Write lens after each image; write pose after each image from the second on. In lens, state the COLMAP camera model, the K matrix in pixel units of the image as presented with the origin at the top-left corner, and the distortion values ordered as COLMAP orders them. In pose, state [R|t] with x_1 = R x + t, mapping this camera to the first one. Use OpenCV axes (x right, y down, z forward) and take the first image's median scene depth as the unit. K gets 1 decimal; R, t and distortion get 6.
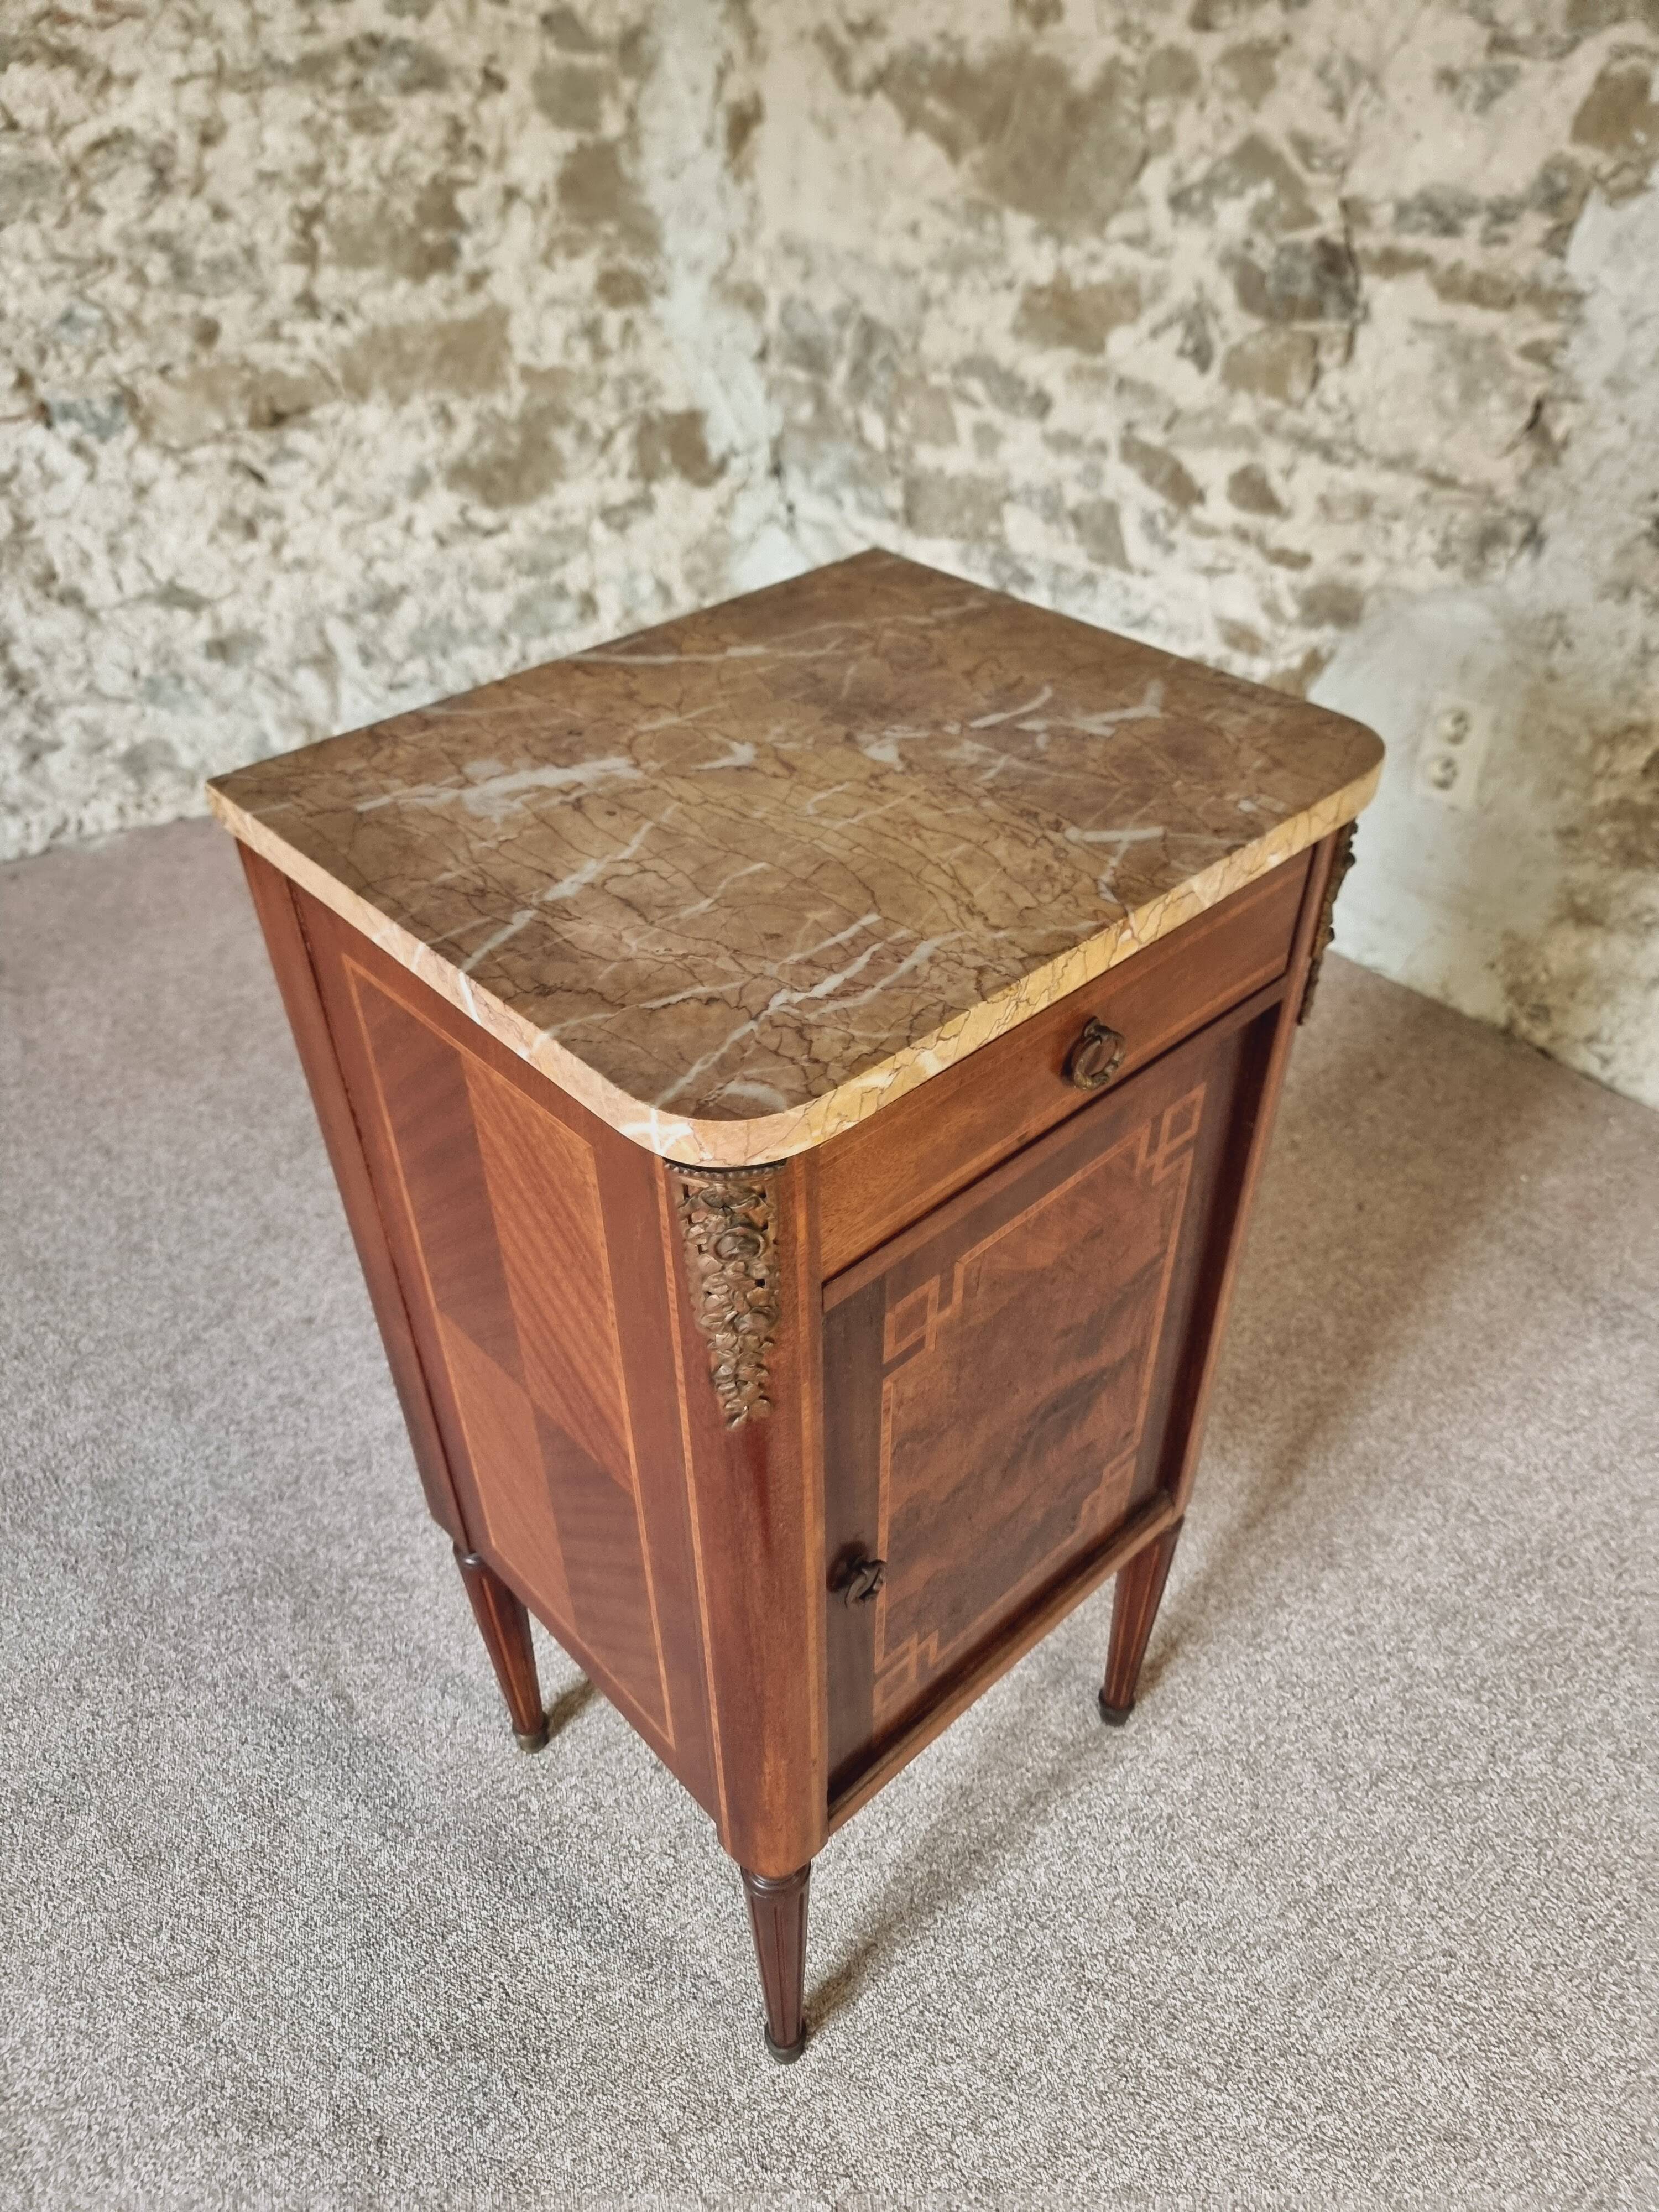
lens RADIAL K [[1562.0, 0, 818.9], [0, 1562.0, 1130.2], [0, 0, 1]] dist [0.037902, -0.038721]
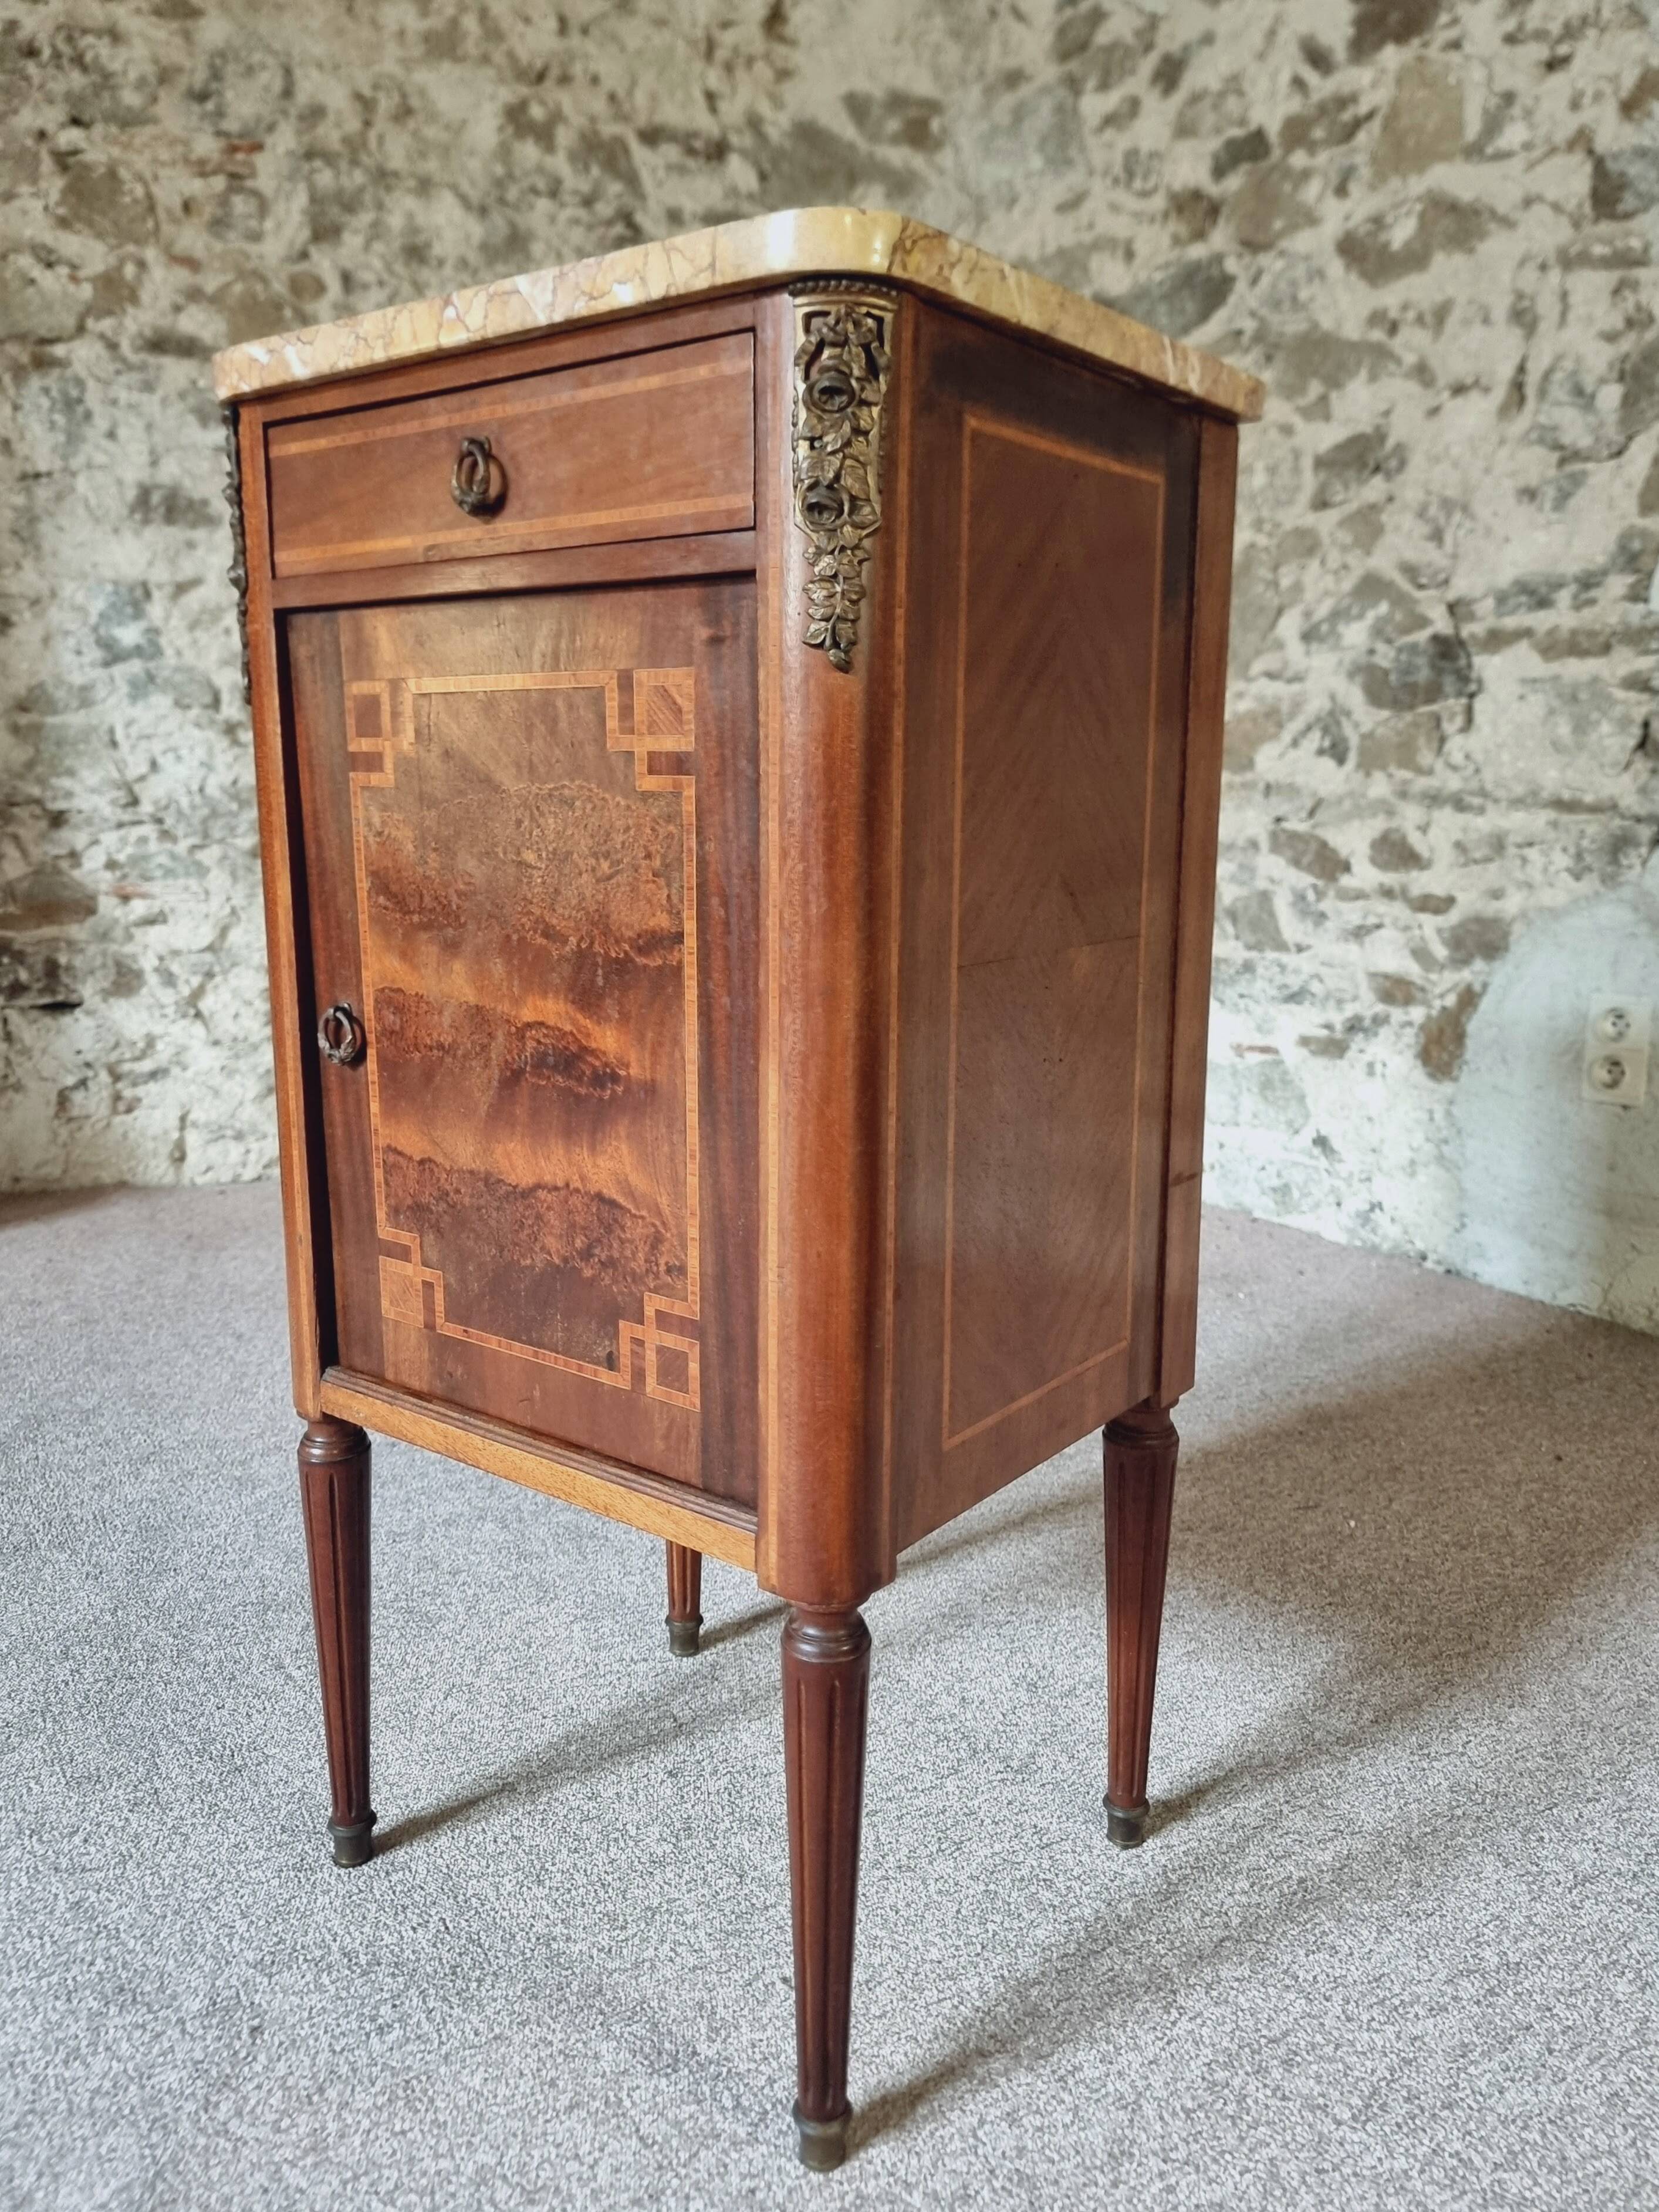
lens RADIAL K [[1653.1, 0, 793.4], [0, 1653.1, 1103.0], [0, 0, 1]] dist [0.051583, -0.051137]
pose [[0.986868, 0.041692, -0.156056, 0.063856], [-0.110751, 0.877921, -0.465821, 0.374422], [0.117584, 0.476987, 0.871009, 0.045985]]
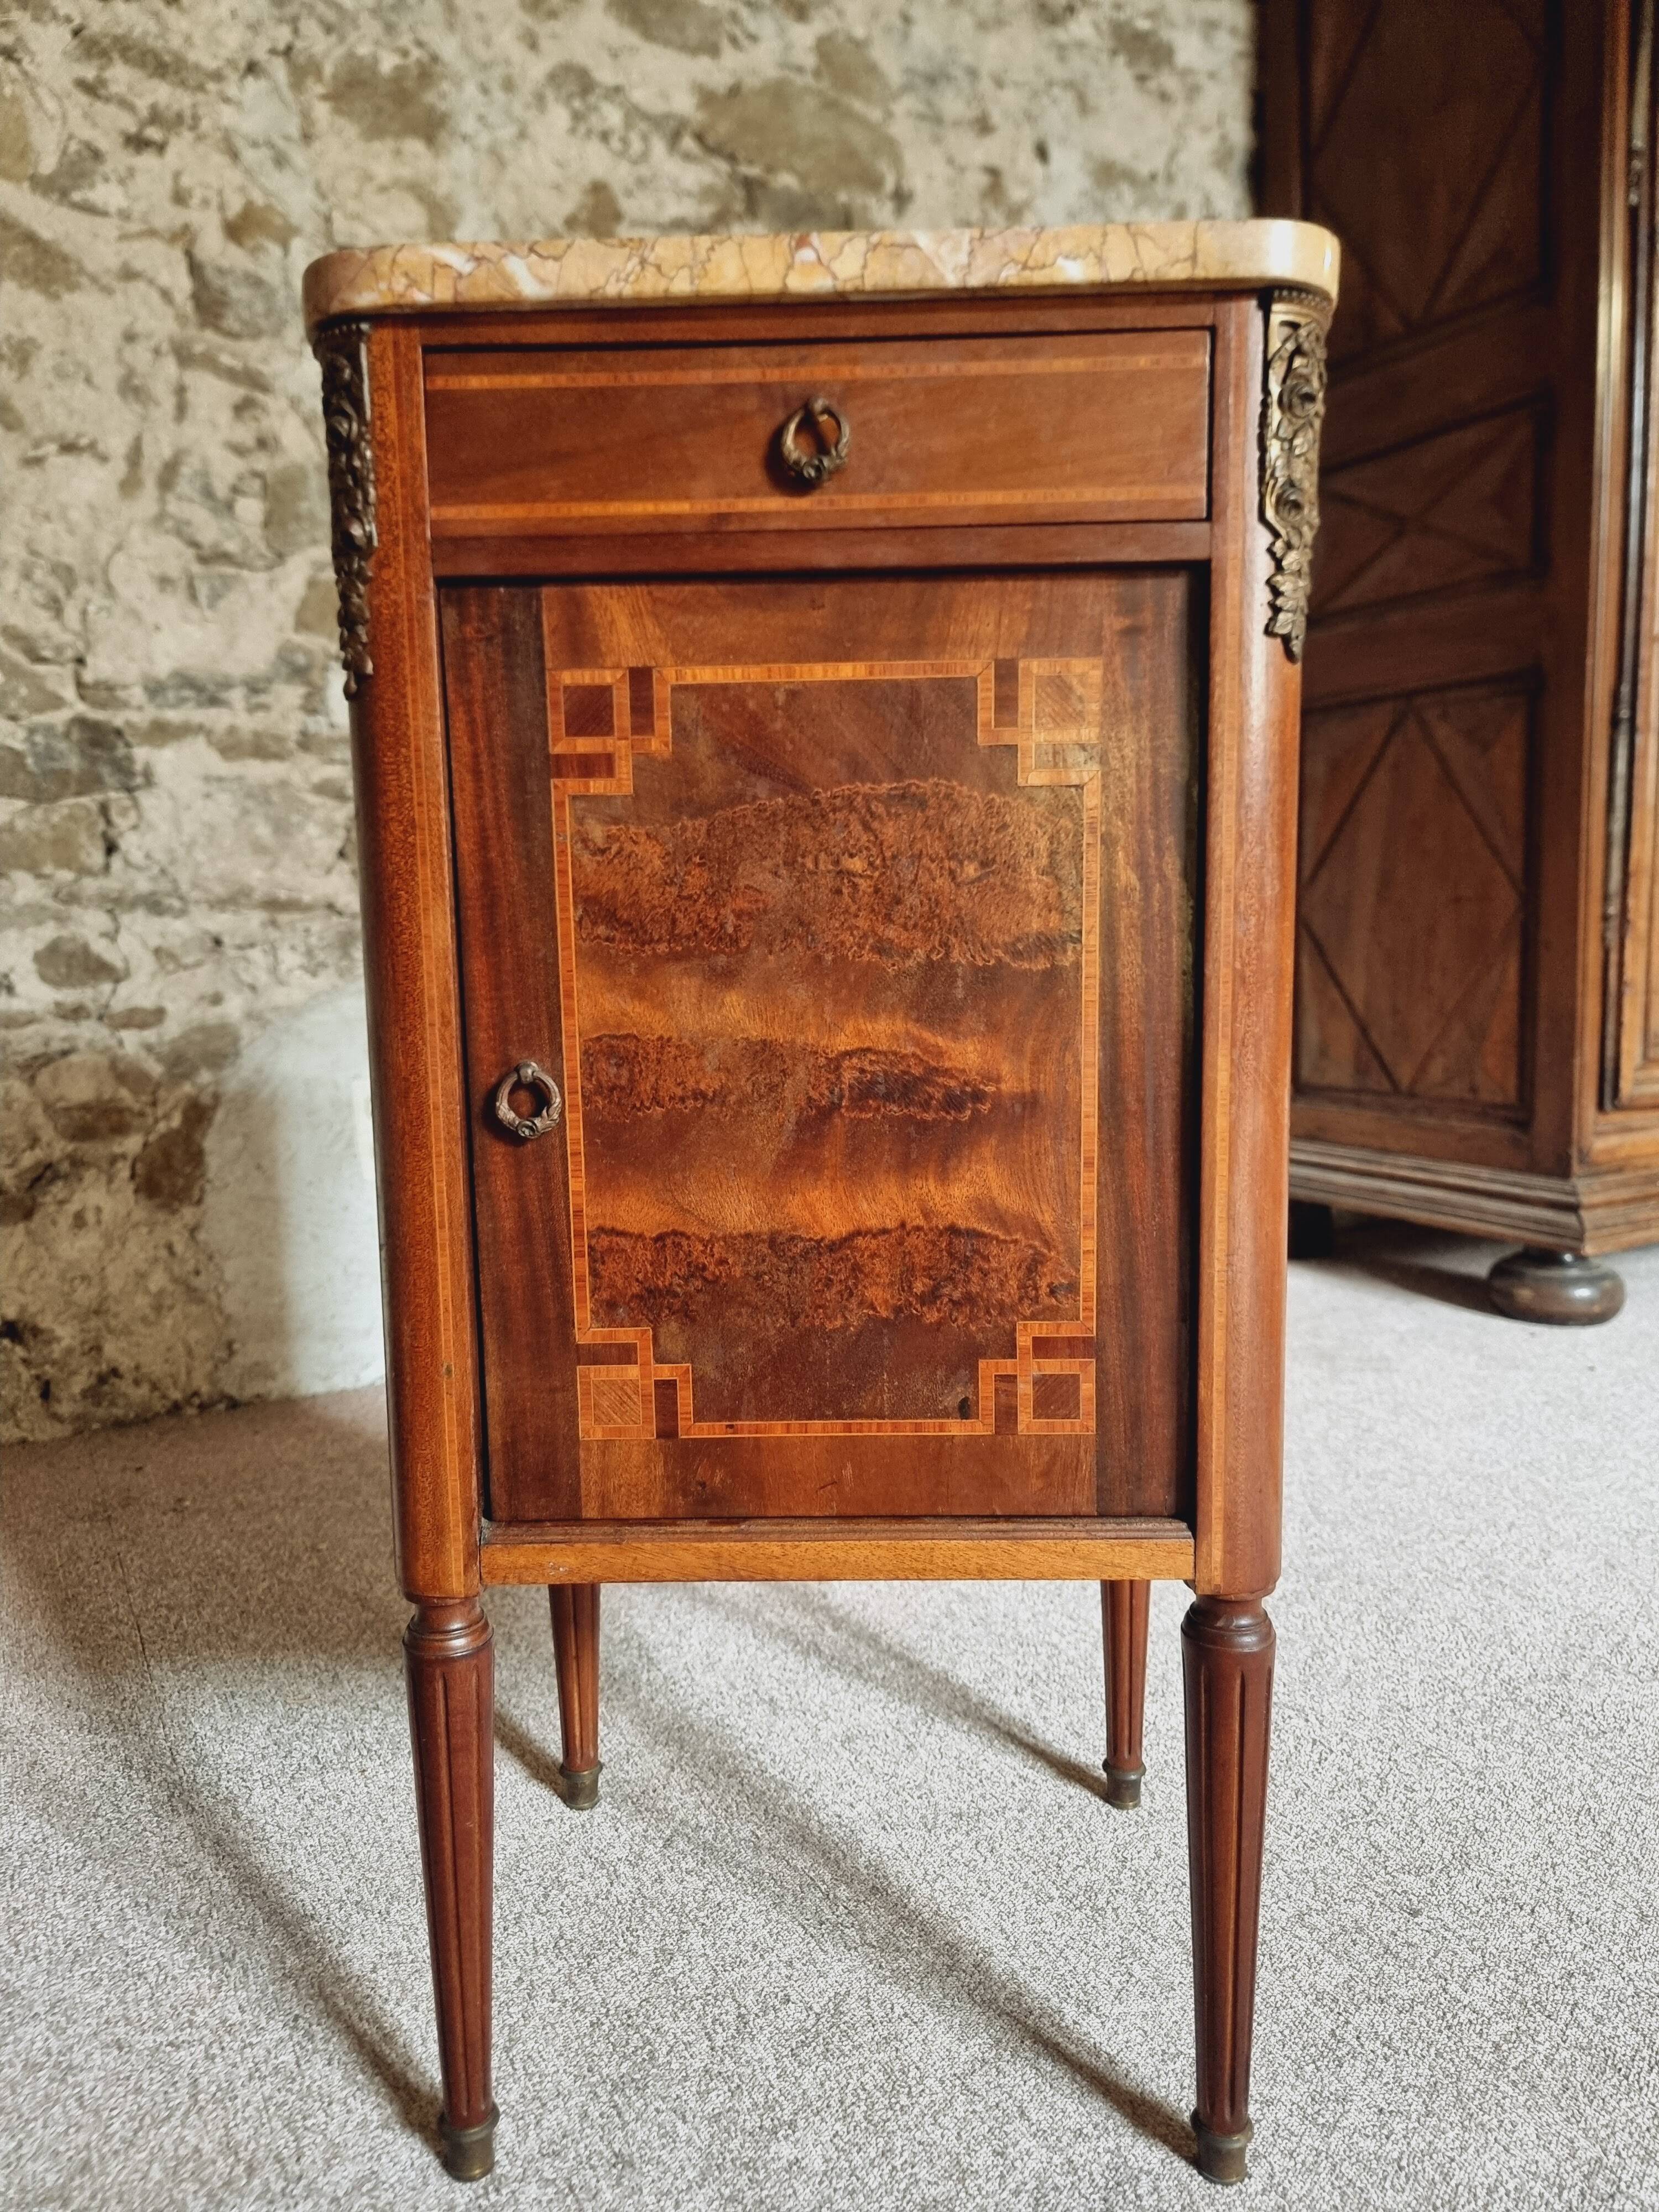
lens RADIAL K [[1558.8, 0, 808.3], [0, 1558.8, 1112.8], [0, 0, 1]] dist [0.059208, -0.065423]
pose [[0.197181, -0.122159, 0.972727, -0.637628], [0.639061, 0.768446, -0.033040, -0.036586], [-0.743451, 0.628147, 0.229590, 0.604208]]
